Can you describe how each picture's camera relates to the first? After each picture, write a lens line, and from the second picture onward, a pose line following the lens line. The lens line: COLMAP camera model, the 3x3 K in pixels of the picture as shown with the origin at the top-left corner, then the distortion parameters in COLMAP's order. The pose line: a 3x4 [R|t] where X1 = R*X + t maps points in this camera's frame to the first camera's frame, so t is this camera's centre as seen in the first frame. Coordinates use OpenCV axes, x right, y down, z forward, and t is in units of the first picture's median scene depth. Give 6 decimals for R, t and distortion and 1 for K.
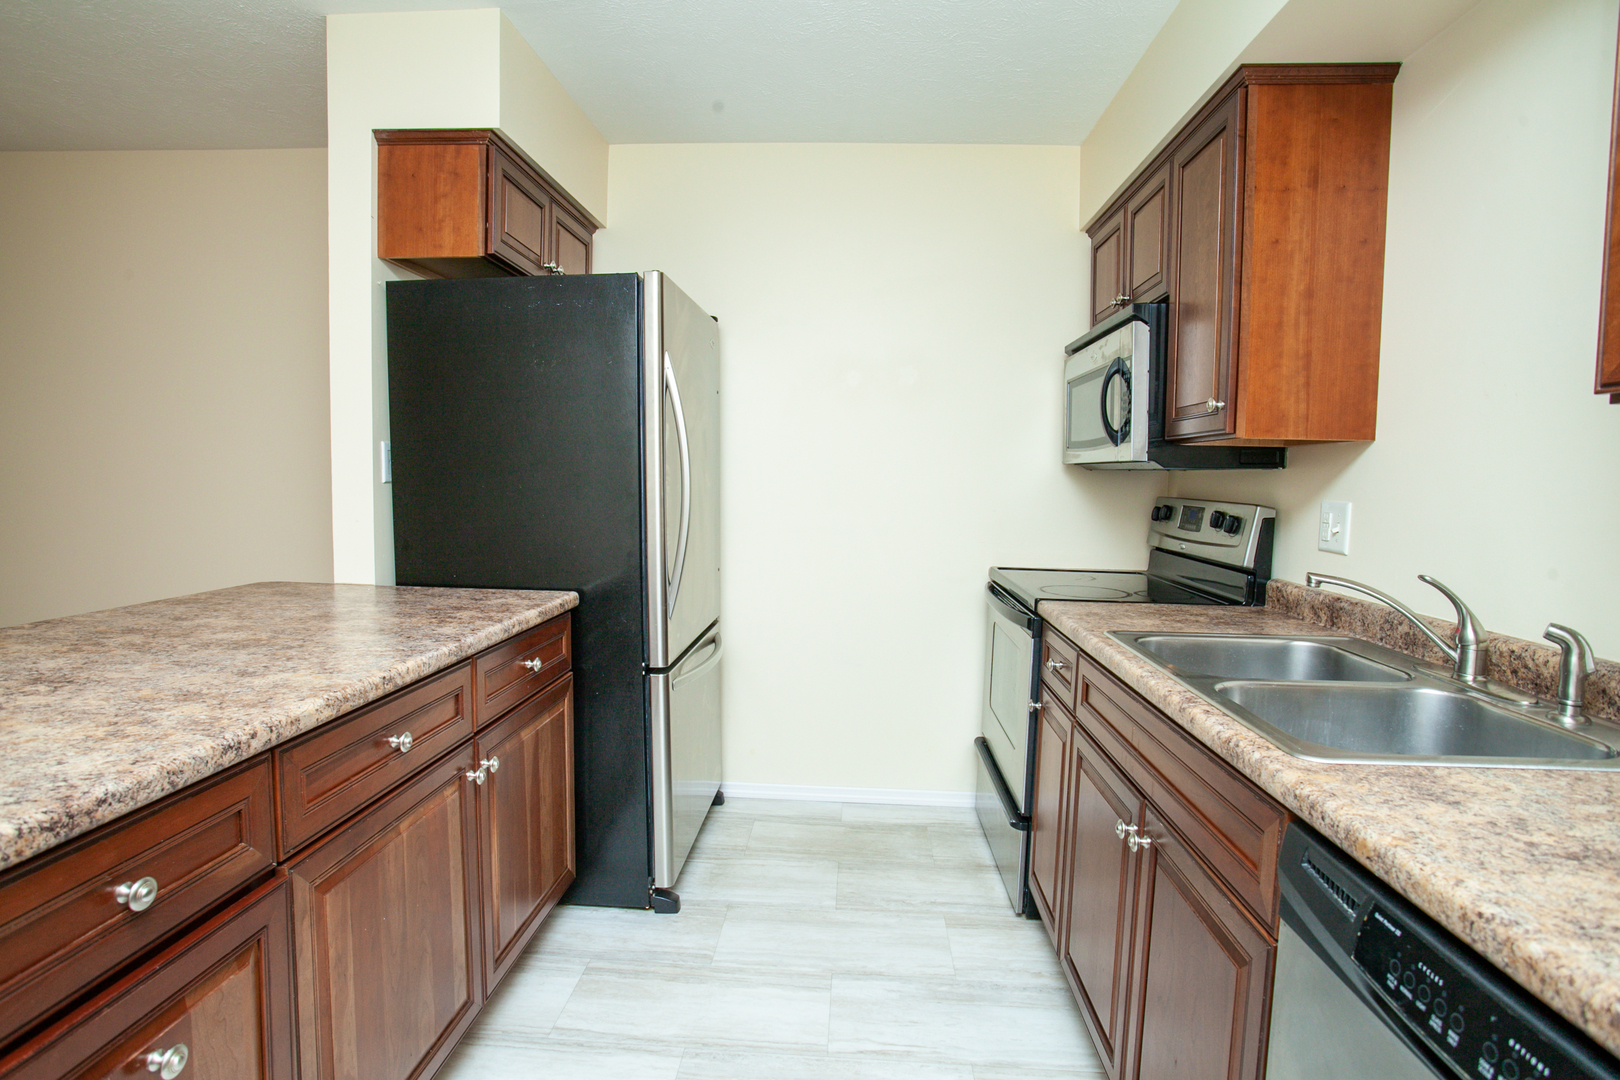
lens RADIAL K [[810.1, 0, 810.0], [0, 810.1, 540.0], [0, 0, 1]] dist [-0.058934, 0.020254]
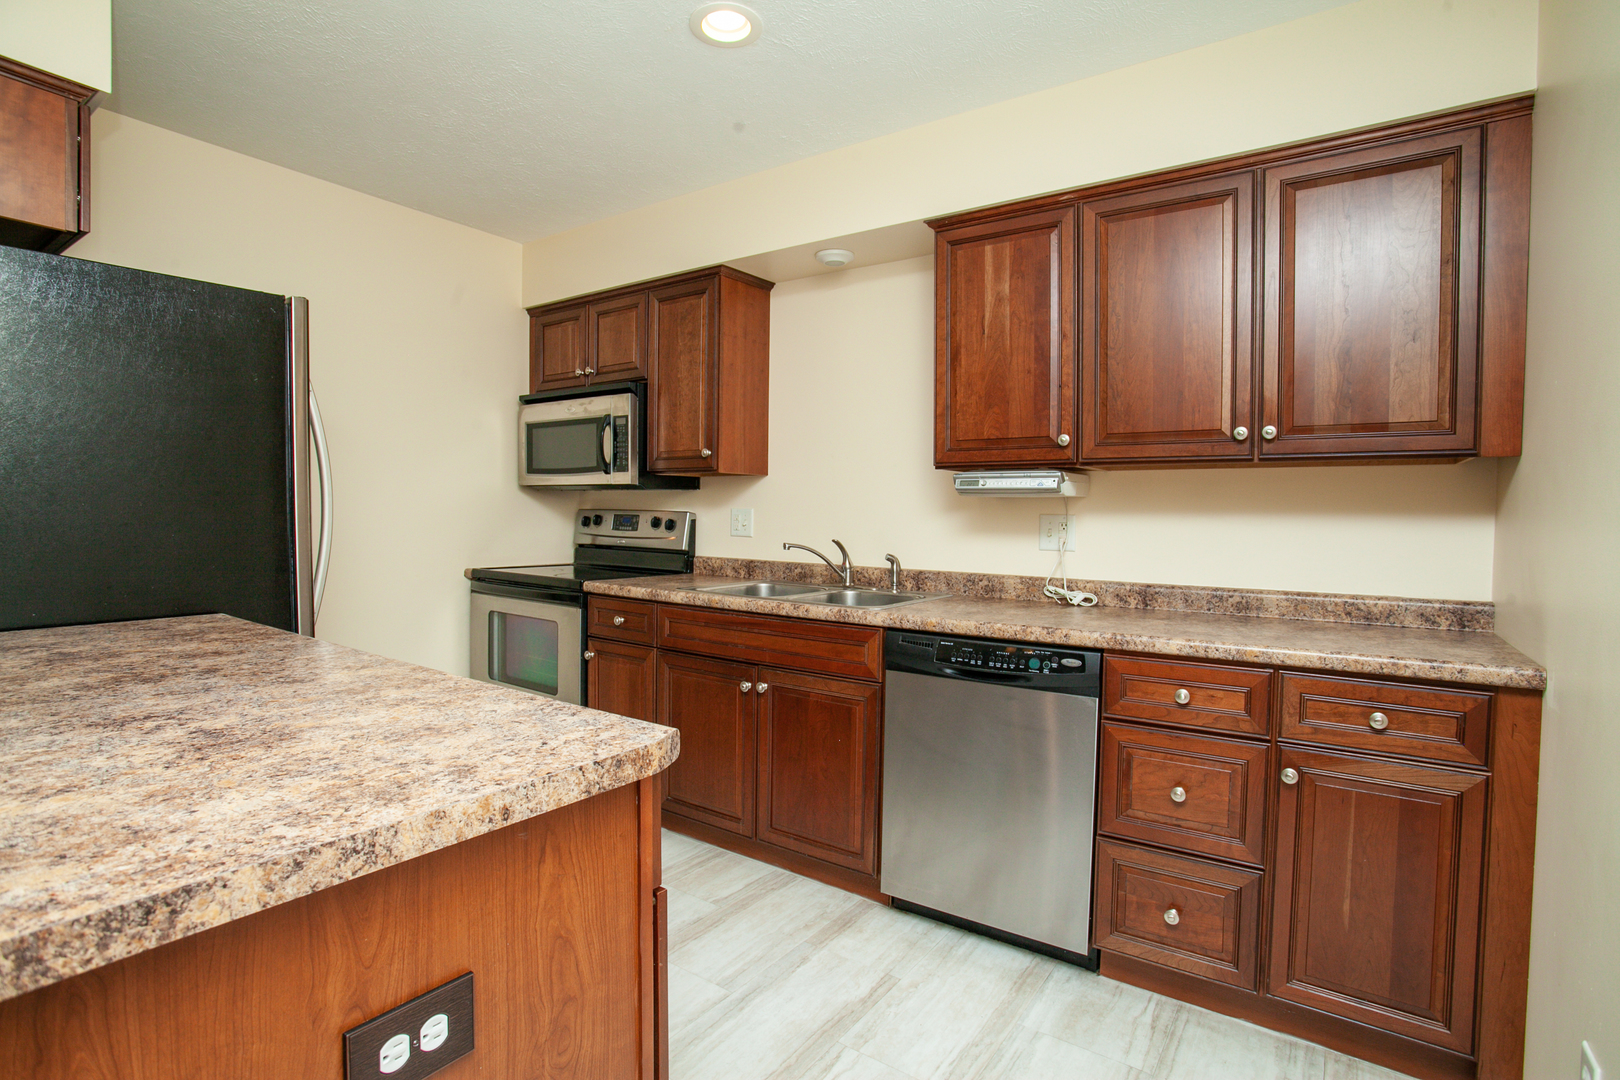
lens RADIAL K [[802.9, 0, 808.1], [0, 802.9, 498.4], [0, 0, 1]] dist [-0.000718, -0.000082]
pose [[0.522855, -0.007309, 0.852390, -0.880132], [0.068151, 0.997121, -0.033253, 0.000208], [-0.849693, 0.075478, 0.521848, -0.080268]]
